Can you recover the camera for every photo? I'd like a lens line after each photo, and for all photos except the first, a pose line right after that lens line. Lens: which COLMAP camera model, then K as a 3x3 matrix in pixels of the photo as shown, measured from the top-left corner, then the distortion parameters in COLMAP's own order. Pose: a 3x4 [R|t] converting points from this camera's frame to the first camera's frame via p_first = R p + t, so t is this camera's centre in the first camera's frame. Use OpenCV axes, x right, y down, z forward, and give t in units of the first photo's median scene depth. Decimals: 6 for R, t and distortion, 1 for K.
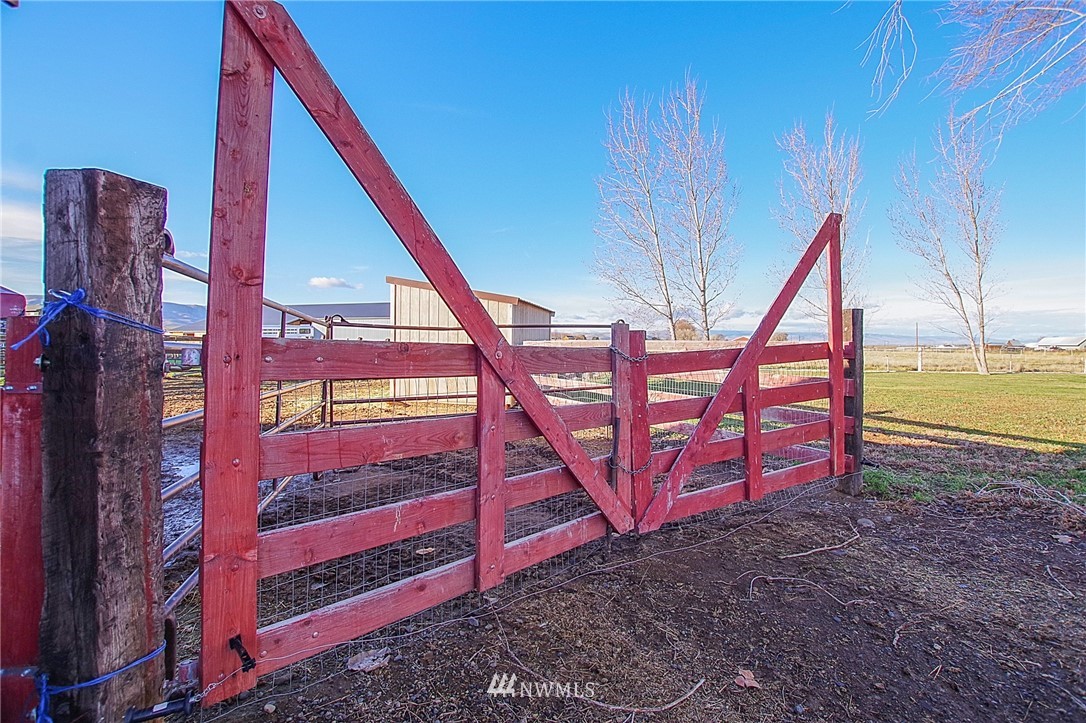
lens RADIAL K [[479.1, 0, 546.2], [0, 479.1, 353.6], [0, 0, 1]] dist [-0.030589, 0.003181]
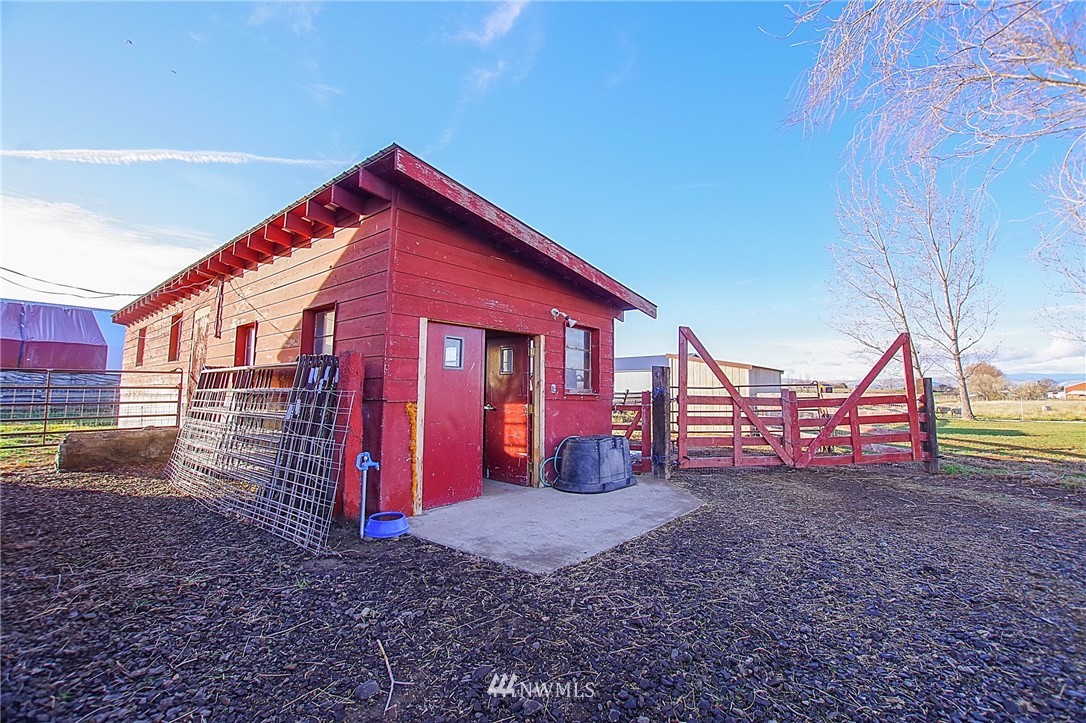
lens RADIAL K [[479.1, 0, 550.7], [0, 479.1, 352.4], [0, 0, 1]] dist [-0.030589, 0.003181]
pose [[0.889929, -0.040791, -0.454271, 0.172178], [-0.007973, 0.994449, -0.104917, 0.022474], [0.456029, 0.096990, 0.884664, -1.709018]]
